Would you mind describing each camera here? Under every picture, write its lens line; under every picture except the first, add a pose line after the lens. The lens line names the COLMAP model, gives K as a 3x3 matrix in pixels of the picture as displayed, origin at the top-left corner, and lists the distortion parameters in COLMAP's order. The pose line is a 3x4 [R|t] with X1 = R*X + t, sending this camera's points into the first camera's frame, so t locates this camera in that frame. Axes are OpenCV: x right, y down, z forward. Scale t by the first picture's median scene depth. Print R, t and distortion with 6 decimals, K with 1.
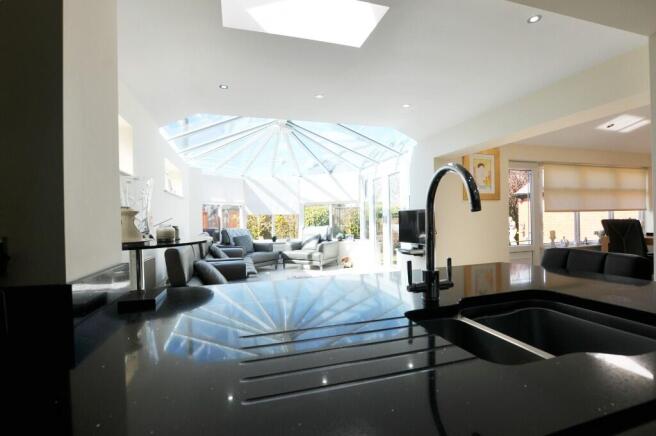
lens RADIAL K [[323.3, 0, 328.0], [0, 323.3, 218.0], [0, 0, 1]] dist [-0.000446, 0.000140]
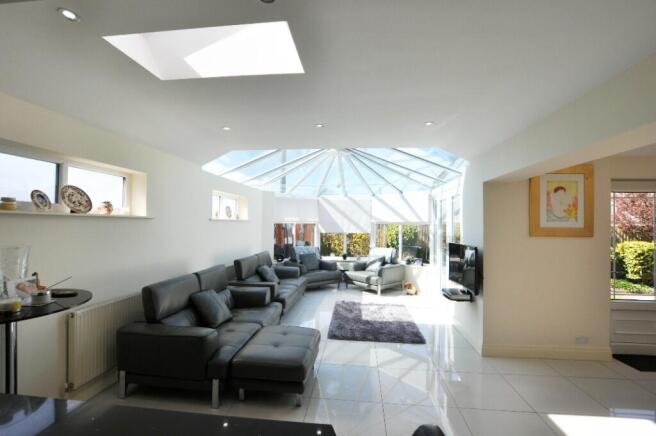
lens RADIAL K [[293.7, 0, 328.0], [0, 293.7, 218.0], [0, 0, 1]] dist [-0.027216, 0.000348]
pose [[0.916968, 0.019038, -0.398506, 0.175425], [-0.024670, 0.999655, -0.009009, -0.054609], [0.398197, 0.018092, 0.917121, 0.127212]]
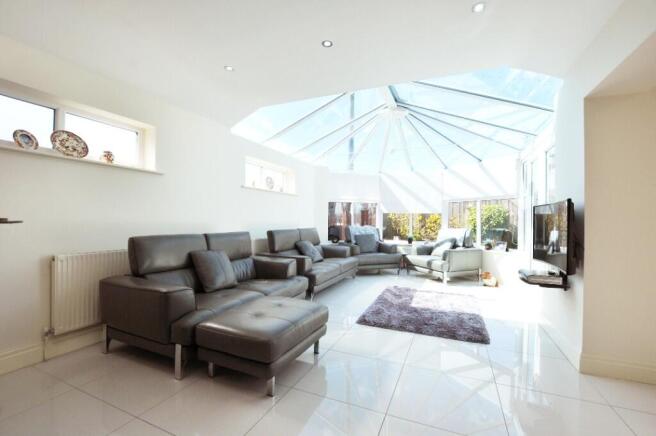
lens RADIAL K [[293.7, 0, 328.0], [0, 293.7, 218.0], [0, 0, 1]] dist [-0.027216, 0.000348]
pose [[0.757042, 0.024075, -0.652922, 0.212412], [-0.025001, 0.999656, 0.007873, 0.002935], [0.652887, 0.010364, 0.757384, 0.264424]]
